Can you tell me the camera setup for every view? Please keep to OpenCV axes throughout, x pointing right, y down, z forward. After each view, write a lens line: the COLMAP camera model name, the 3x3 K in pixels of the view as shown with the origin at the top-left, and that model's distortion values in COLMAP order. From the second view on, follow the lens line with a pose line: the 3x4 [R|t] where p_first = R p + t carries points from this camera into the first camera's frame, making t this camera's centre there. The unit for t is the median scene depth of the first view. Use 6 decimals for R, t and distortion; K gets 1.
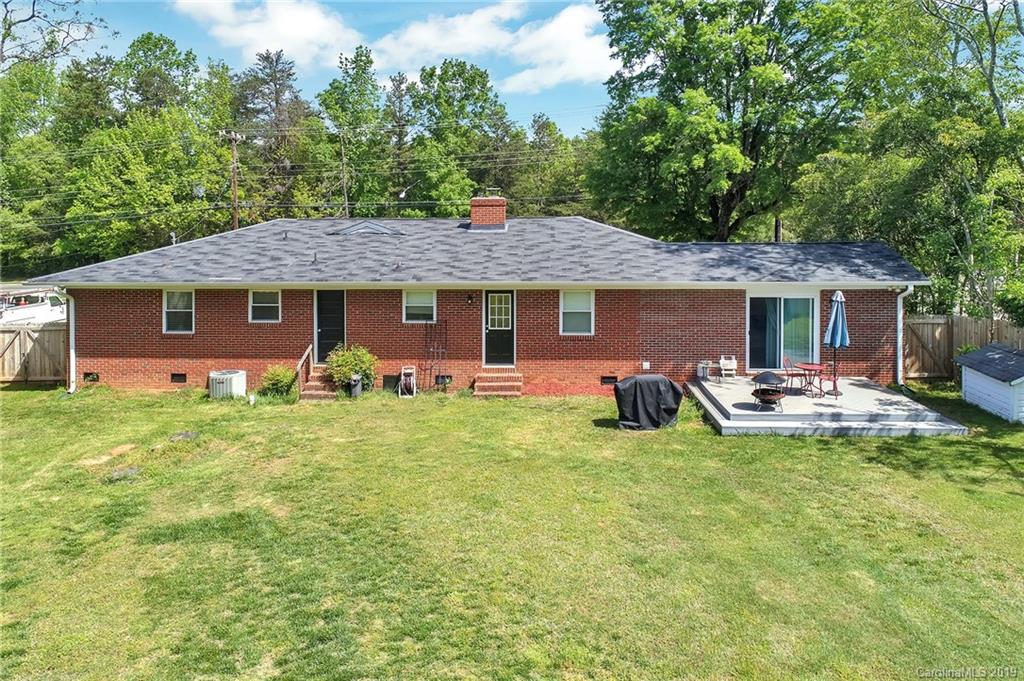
lens RADIAL K [[714.6, 0, 516.9], [0, 714.6, 239.8], [0, 0, 1]] dist [-0.001530, 0.002052]
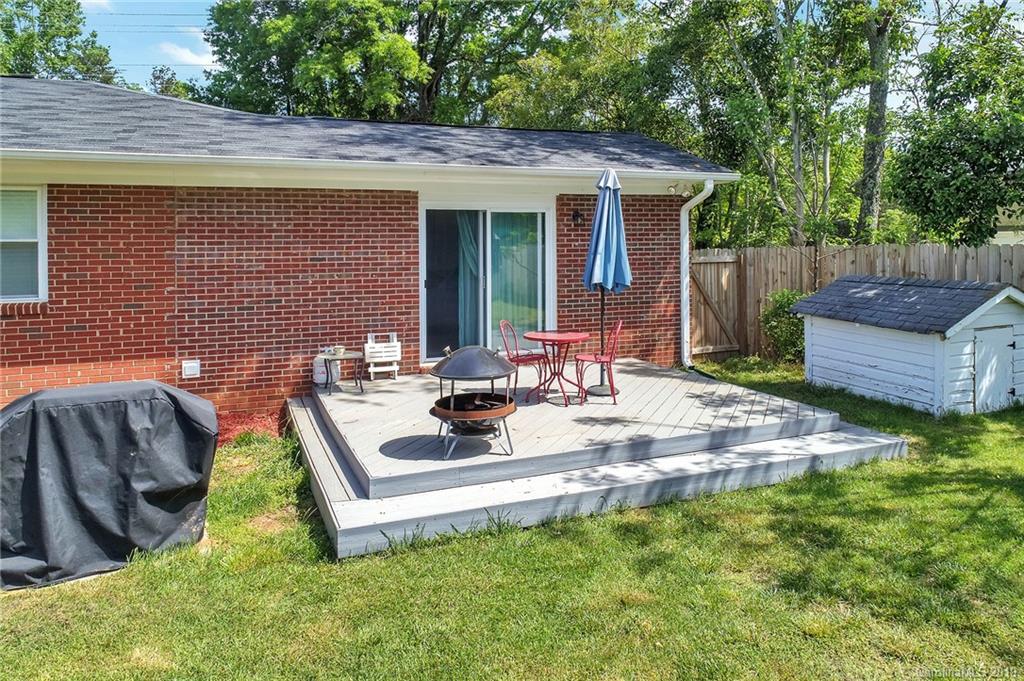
lens RADIAL K [[714.6, 0, 516.9], [0, 714.6, 239.8], [0, 0, 1]] dist [-0.001530, 0.002052]
pose [[0.906837, -0.001401, 0.421479, 0.183836], [0.015093, 0.999461, -0.029150, 0.119253], [-0.421211, 0.032796, 0.906370, 0.554470]]
